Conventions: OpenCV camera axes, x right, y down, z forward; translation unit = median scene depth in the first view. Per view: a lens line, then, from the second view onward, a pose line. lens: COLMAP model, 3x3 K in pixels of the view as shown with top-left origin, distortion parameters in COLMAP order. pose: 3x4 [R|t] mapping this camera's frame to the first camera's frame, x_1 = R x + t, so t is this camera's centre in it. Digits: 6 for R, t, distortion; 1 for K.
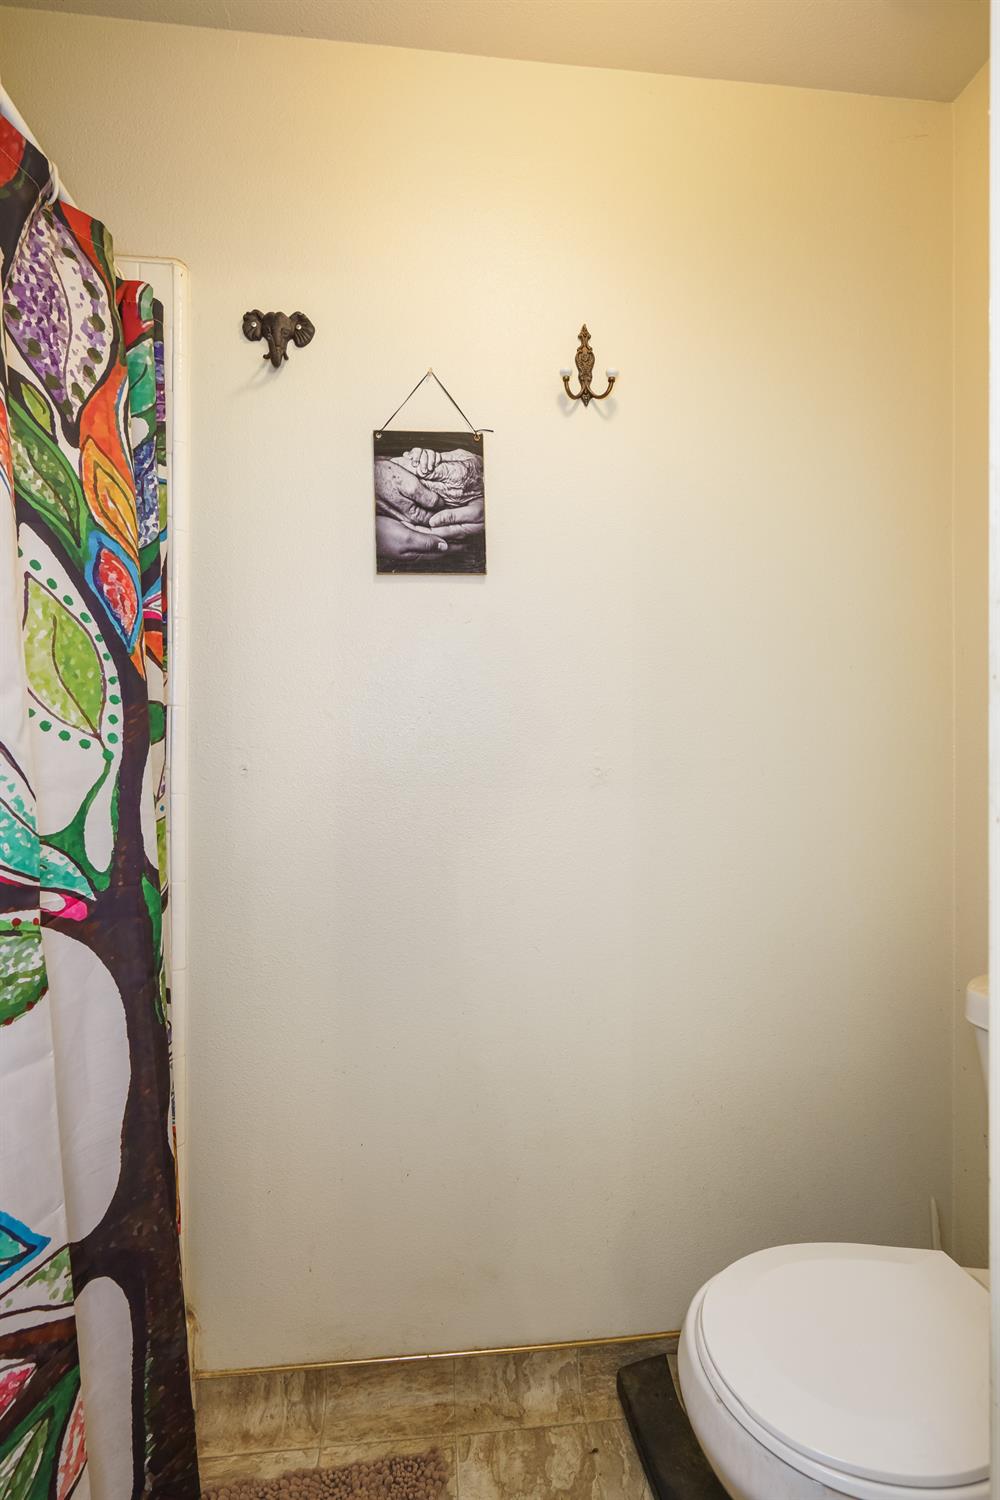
lens RADIAL K [[694.8, 0, 495.6], [0, 694.8, 752.2], [0, 0, 1]] dist [-0.001933, -0.000141]
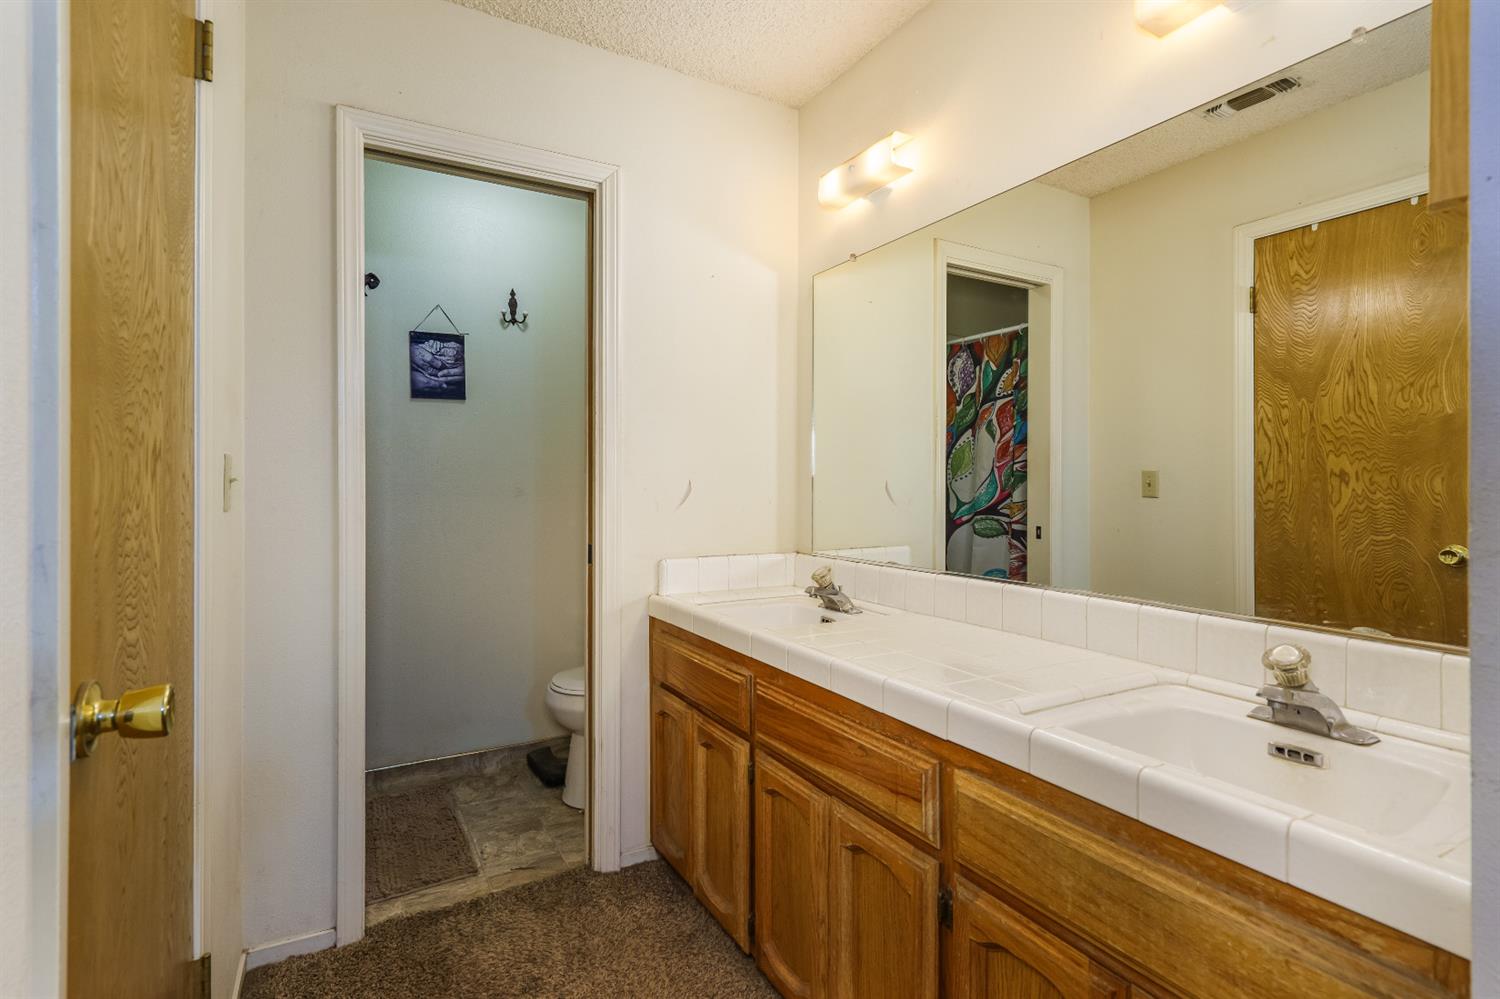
lens RADIAL K [[734.2, 0, 750.1], [0, 734.2, 492.1], [0, 0, 1]] dist [-0.000549, 0.000520]
pose [[0.925377, 0.000588, 0.379048, -0.061159], [-0.003814, 0.999963, 0.007758, 0.015411], [-0.379030, -0.008625, 0.925344, -1.503174]]
